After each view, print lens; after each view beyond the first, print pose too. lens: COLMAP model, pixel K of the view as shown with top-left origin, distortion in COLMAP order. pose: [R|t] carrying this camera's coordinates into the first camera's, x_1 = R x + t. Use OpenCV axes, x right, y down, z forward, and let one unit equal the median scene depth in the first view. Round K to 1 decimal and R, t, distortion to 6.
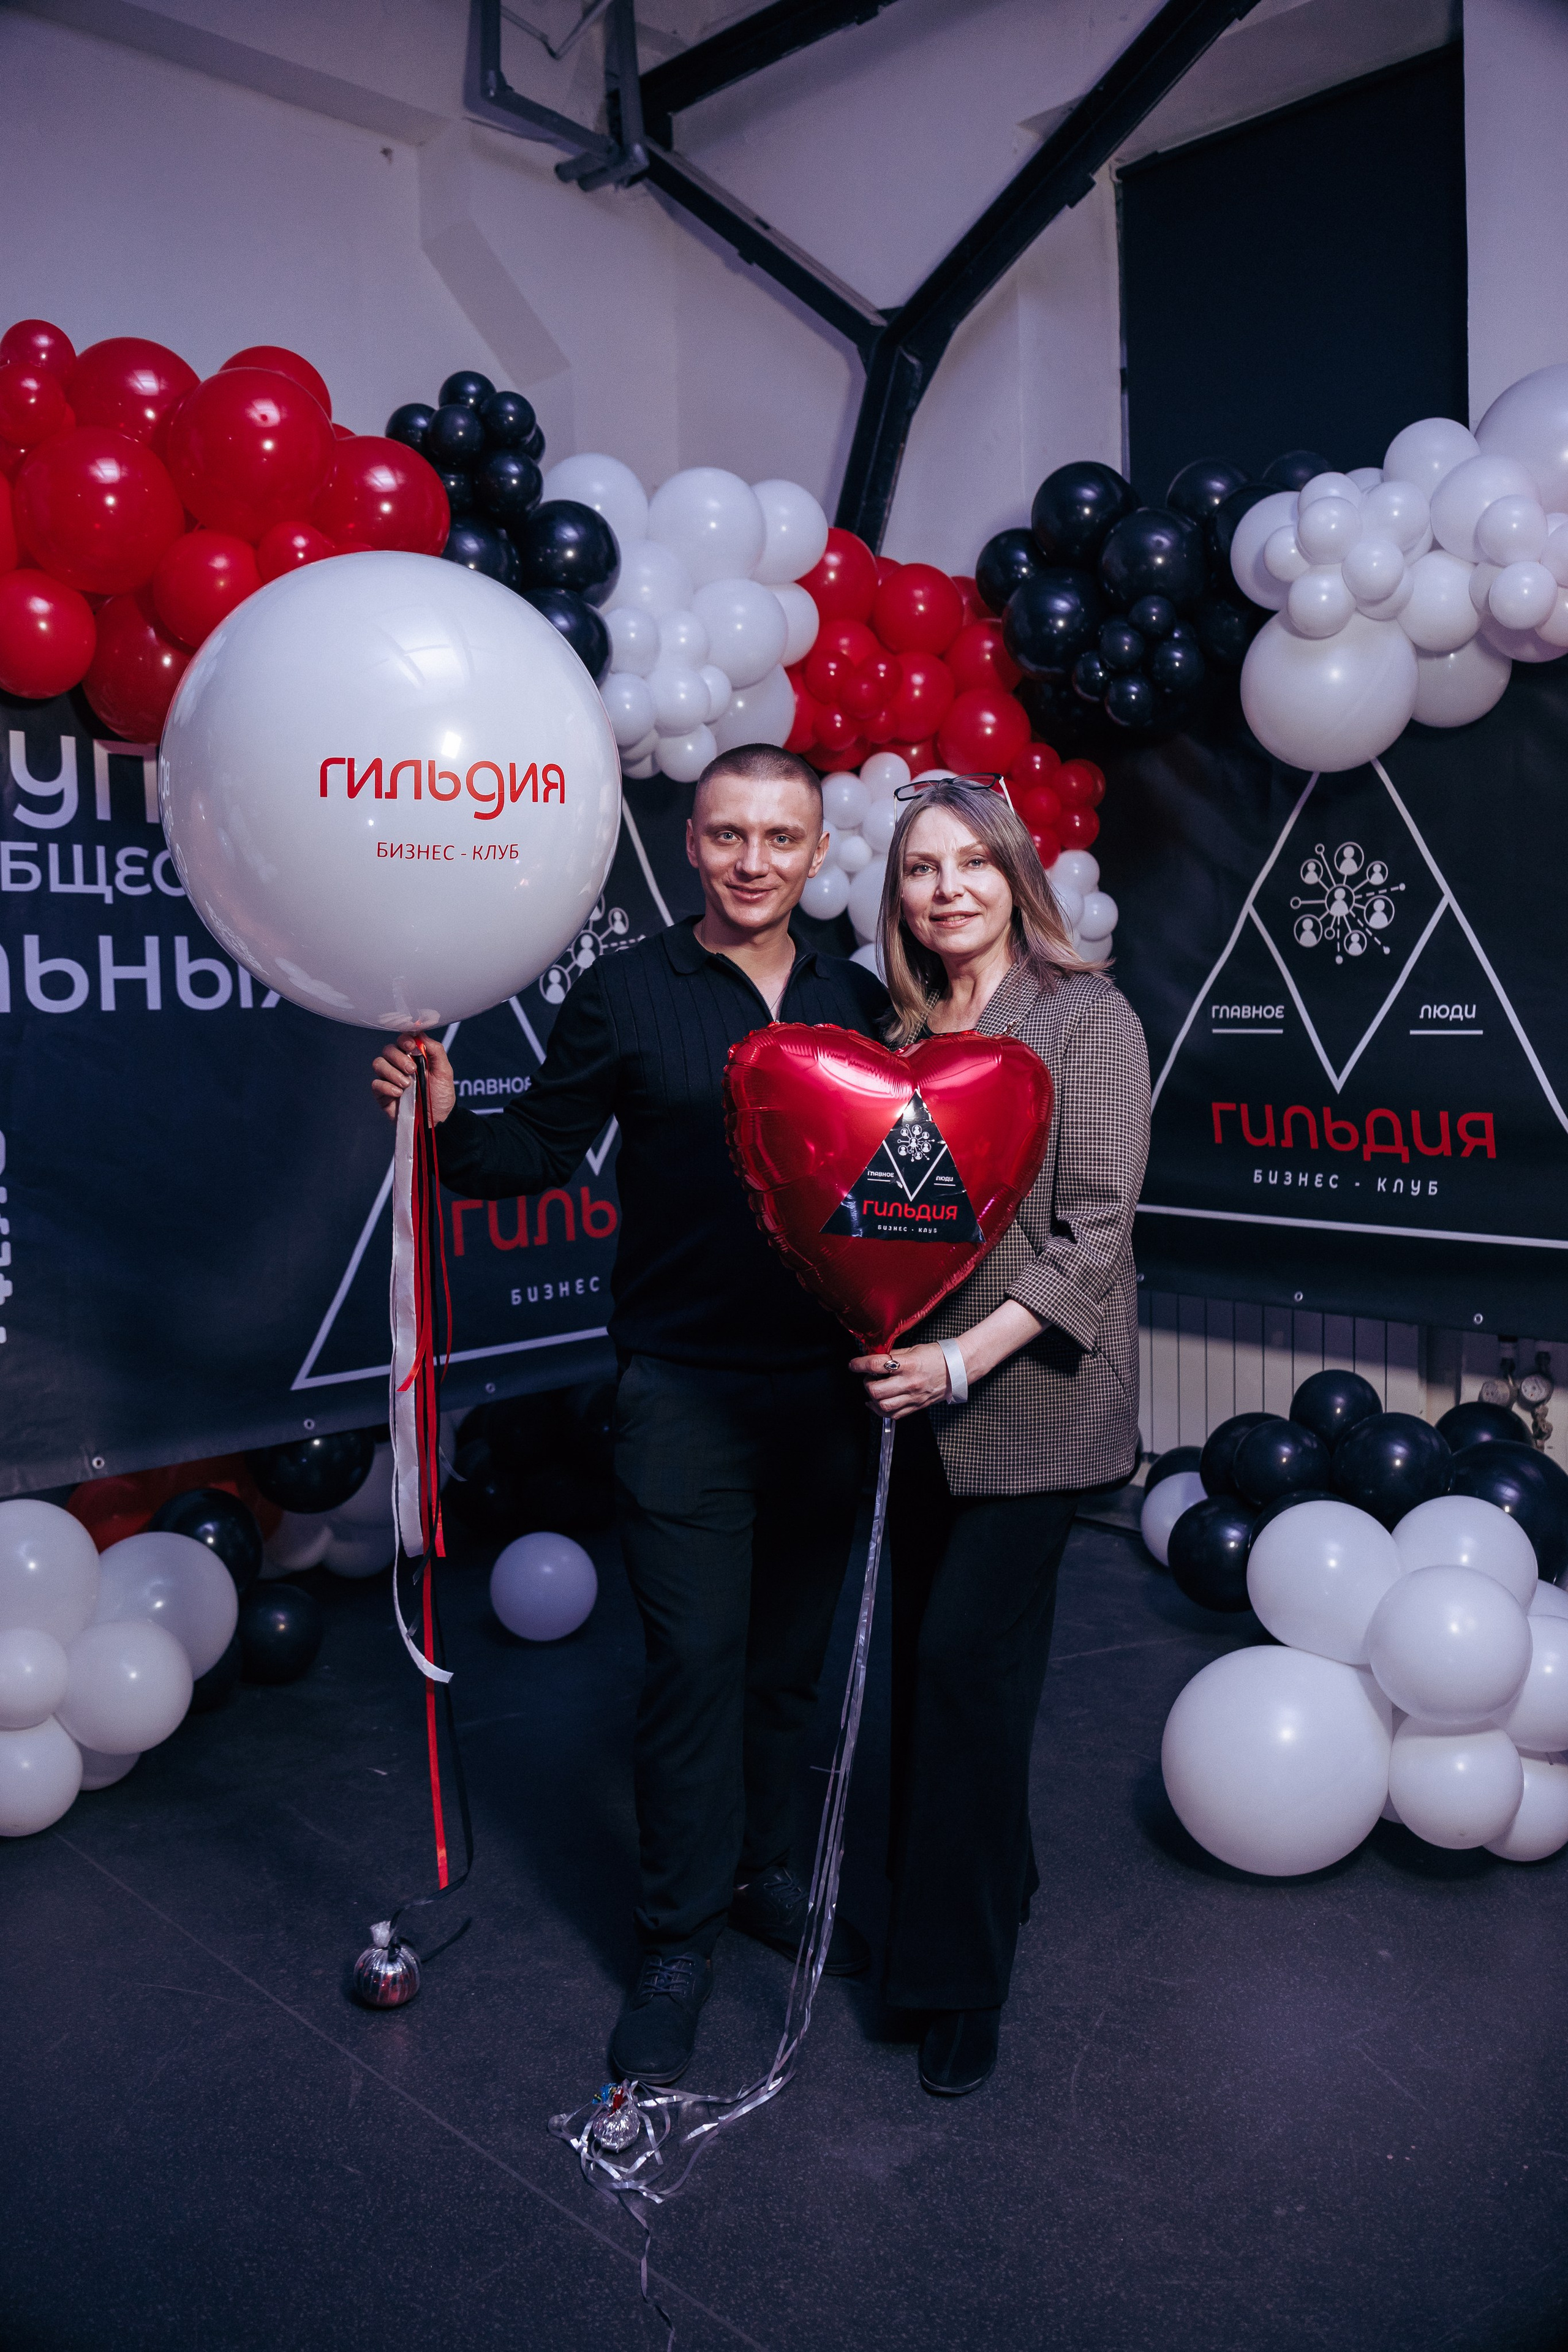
lens RADIAL K [[1822.9, 0, 790.5], [0, 1822.9, 1184.0], [0, 0, 1]] dist [-0.089225, -0.007387]
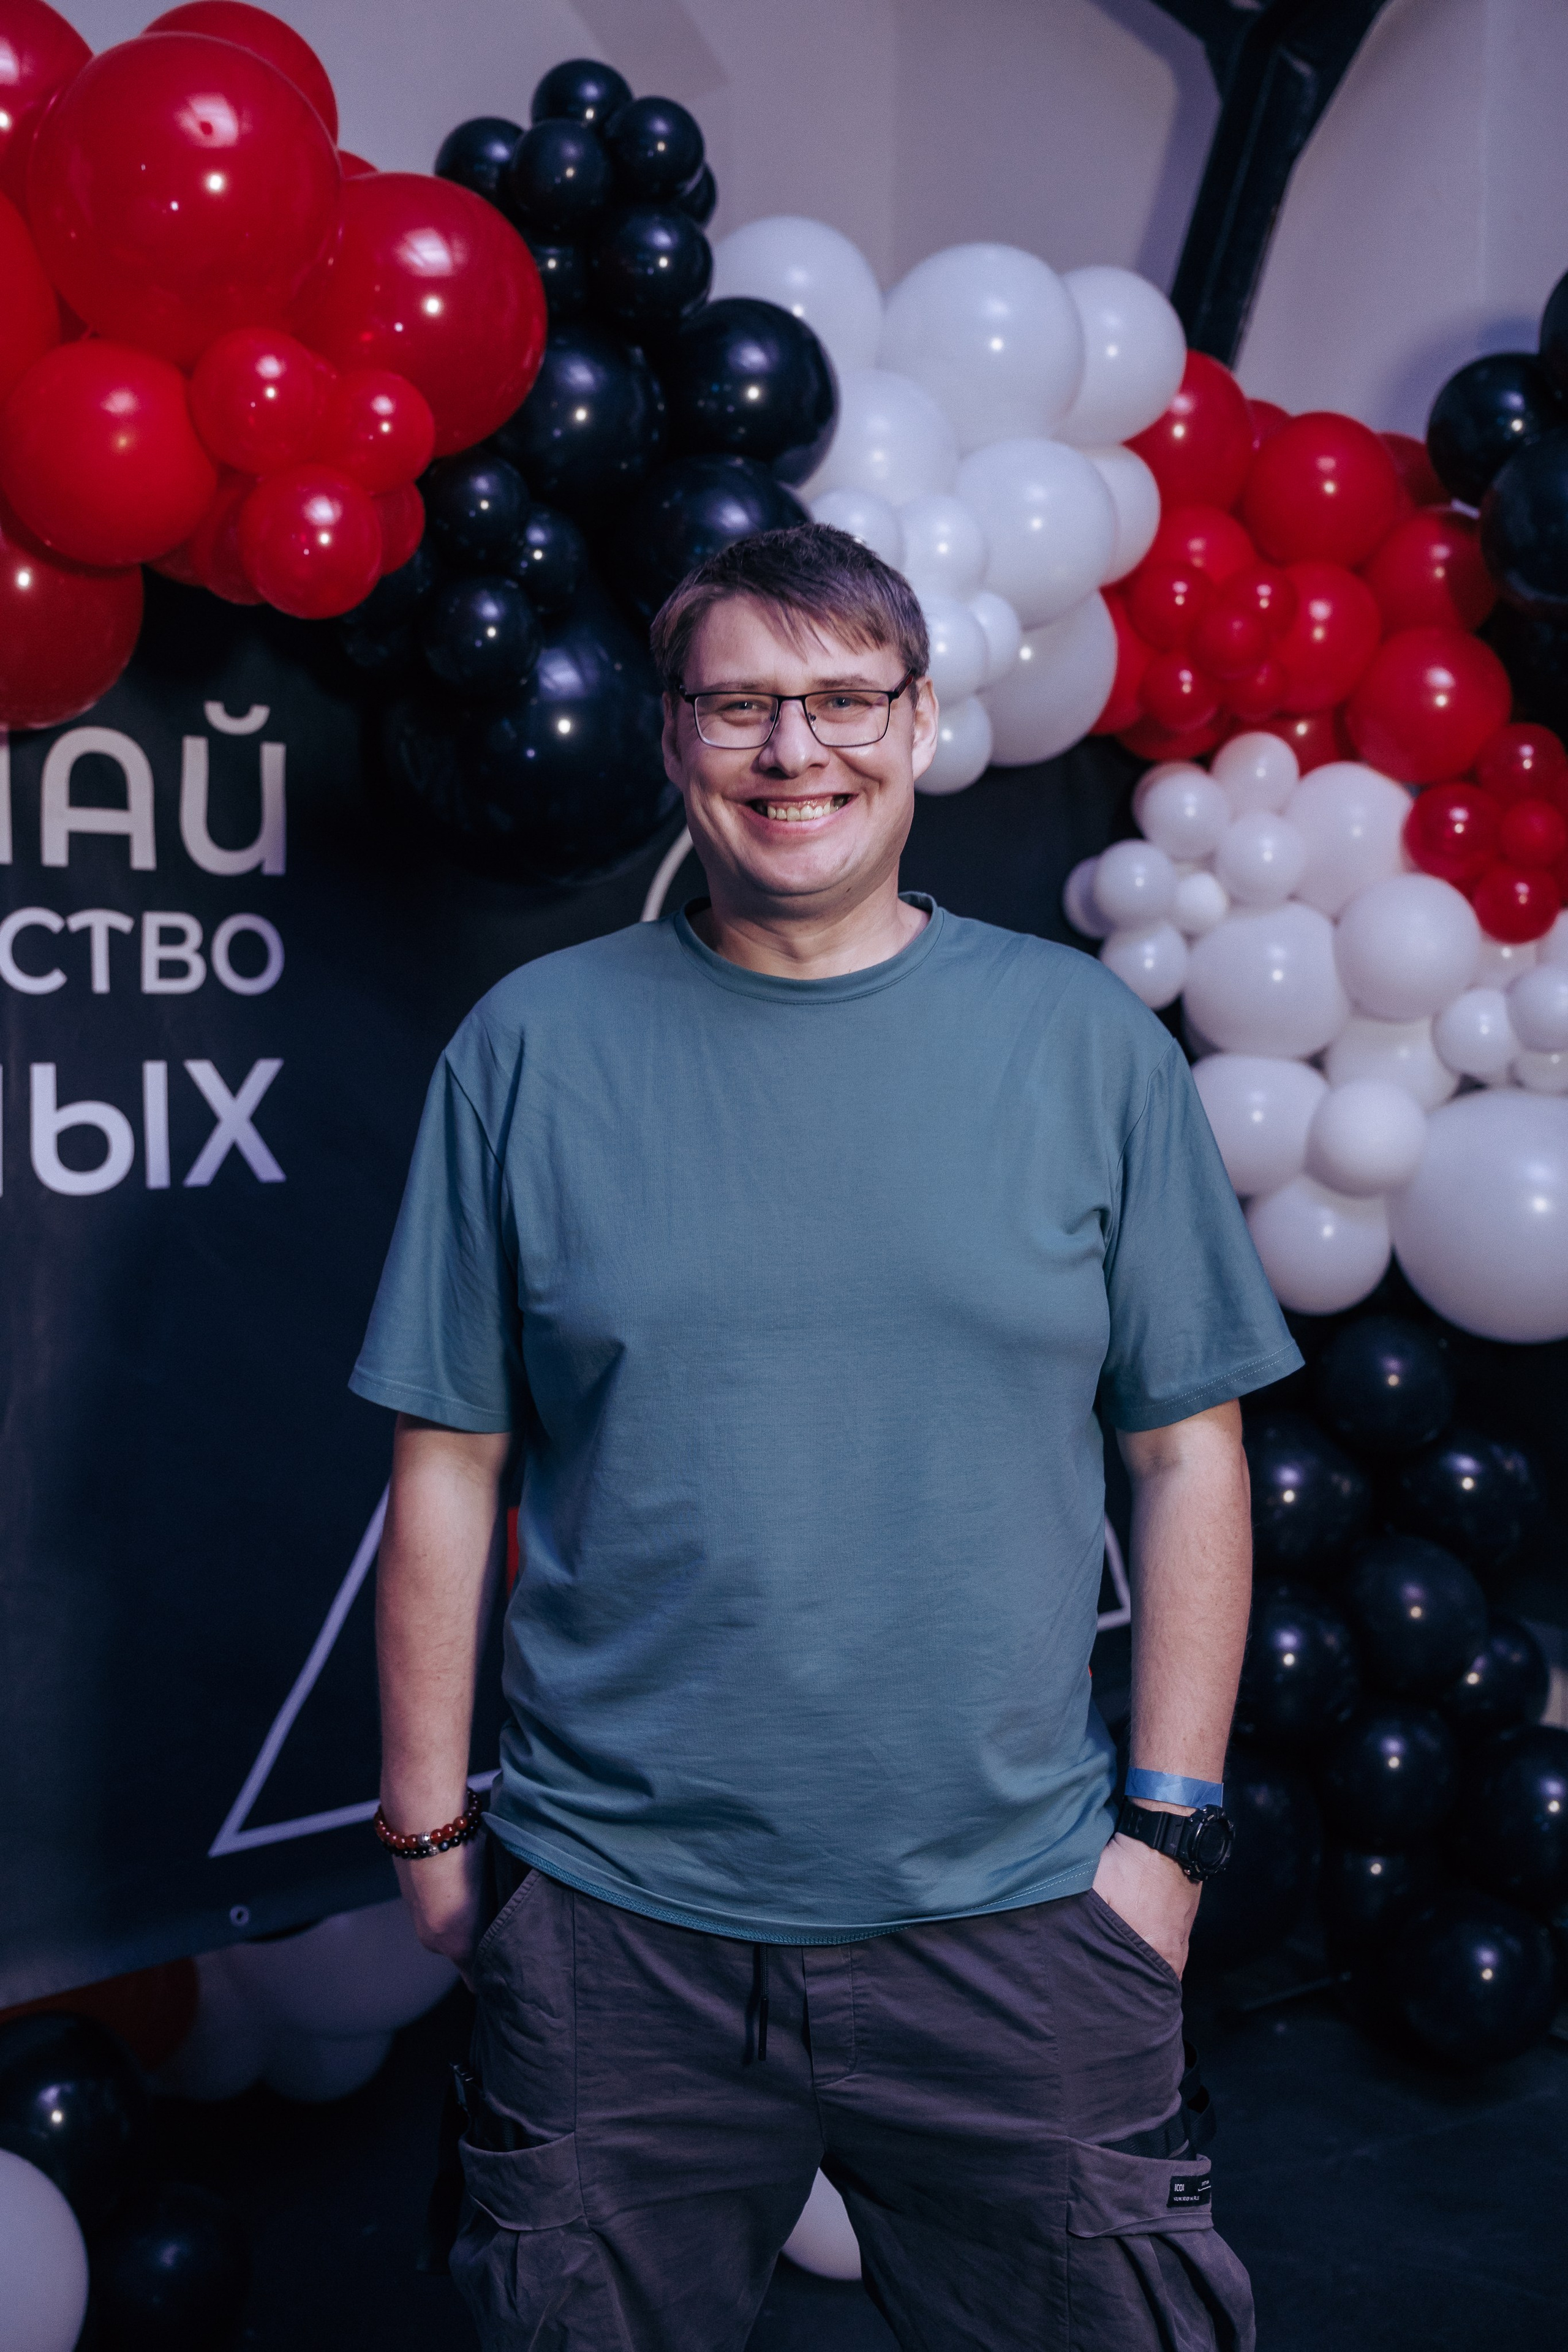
lens RADIAL K [[2447.8, 0, 756.3], [0, 2447.8, 1121.0], [0, 0, 1]] dist [-0.017093, 0.000000]
pose [[0.996539, 0.032024, -0.076710, -0.049261], [-0.034961, 0.998694, -0.037249, -0.083175], [0.075417, 0.039802, 0.996357, 0.218038]]
